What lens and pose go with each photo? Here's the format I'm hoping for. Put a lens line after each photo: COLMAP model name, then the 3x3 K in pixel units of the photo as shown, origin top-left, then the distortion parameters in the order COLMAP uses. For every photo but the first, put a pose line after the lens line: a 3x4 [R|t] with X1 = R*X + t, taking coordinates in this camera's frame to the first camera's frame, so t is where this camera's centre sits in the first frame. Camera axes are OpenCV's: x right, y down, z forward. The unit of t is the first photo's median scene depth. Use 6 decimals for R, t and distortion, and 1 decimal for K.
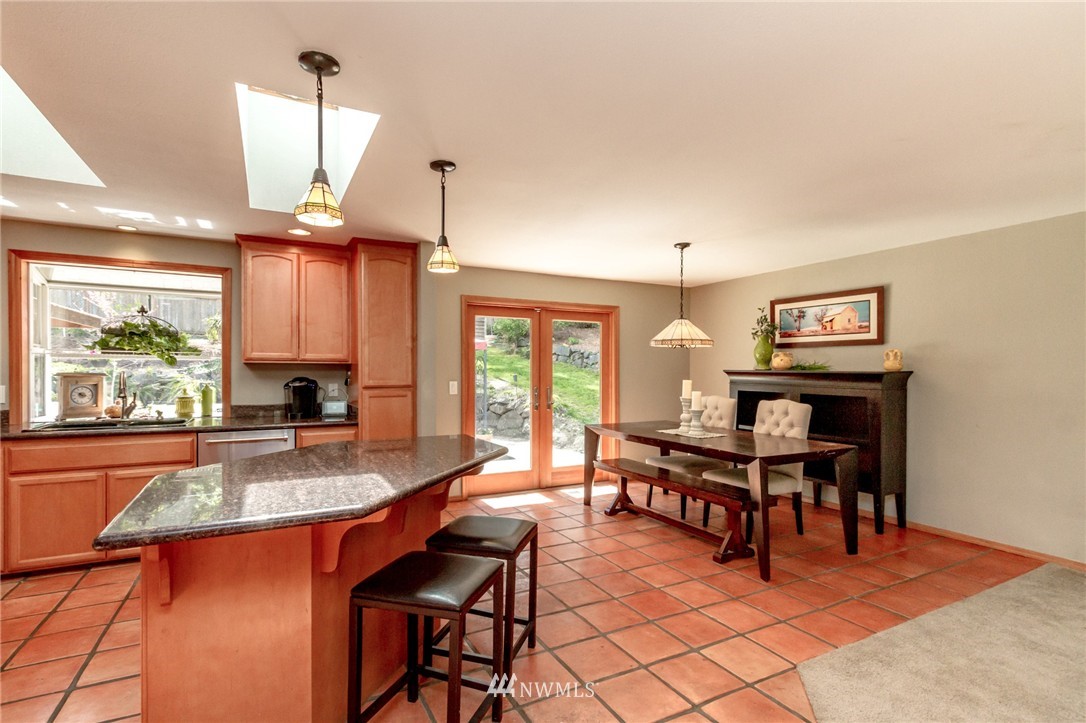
lens RADIAL K [[517.8, 0, 543.8], [0, 517.8, 376.7], [0, 0, 1]] dist [0.001279, 0.000646]
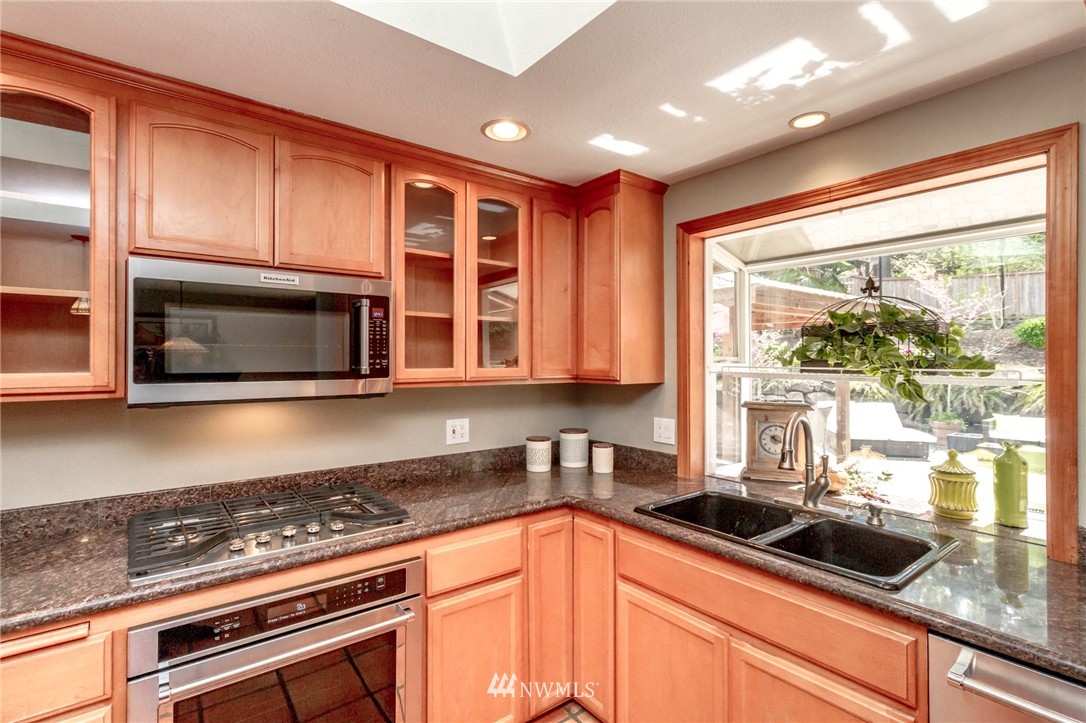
lens RADIAL K [[522.0, 0, 511.2], [0, 522.0, 357.1], [0, 0, 1]] dist [0.002029, 0.000402]
pose [[0.147227, -0.011755, -0.989033, -0.323356], [-0.010275, 0.999857, -0.013413, -0.048516], [0.989049, 0.012137, 0.147085, 0.588653]]
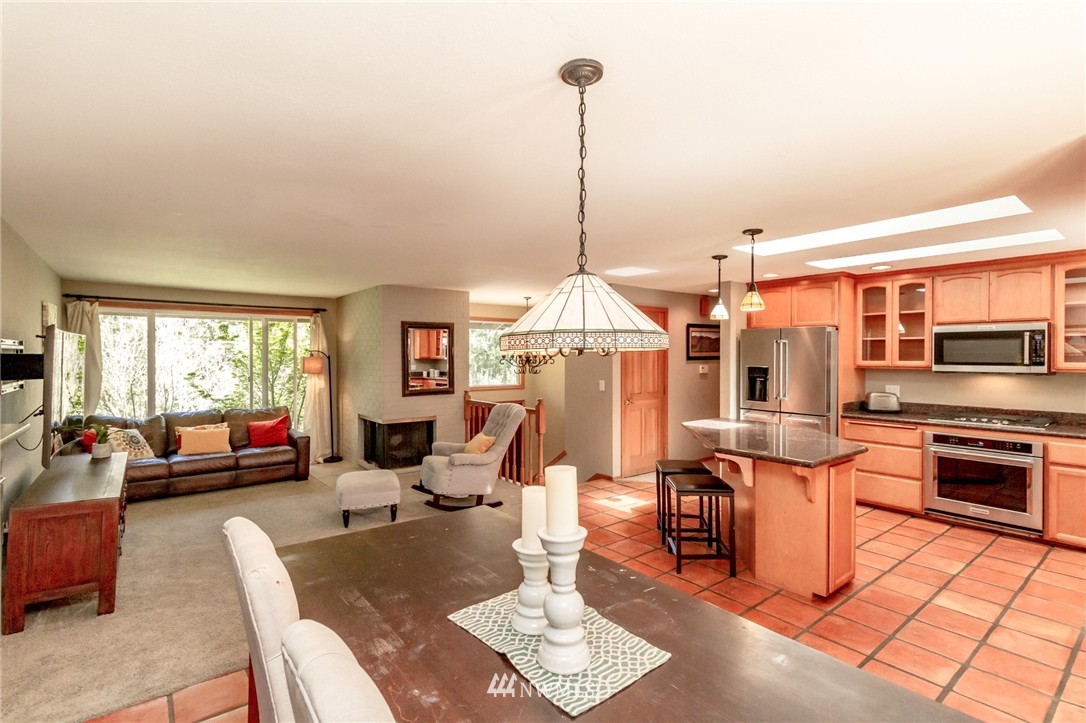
lens RADIAL K [[506.6, 0, 543.0], [0, 506.6, 361.5], [0, 0, 1]] dist [-0.044475, 0.000196]
pose [[-0.984185, -0.006694, -0.177017, 0.327924], [-0.010027, 0.999789, 0.017943, -0.050676], [0.176859, 0.019434, -0.984044, 1.298282]]
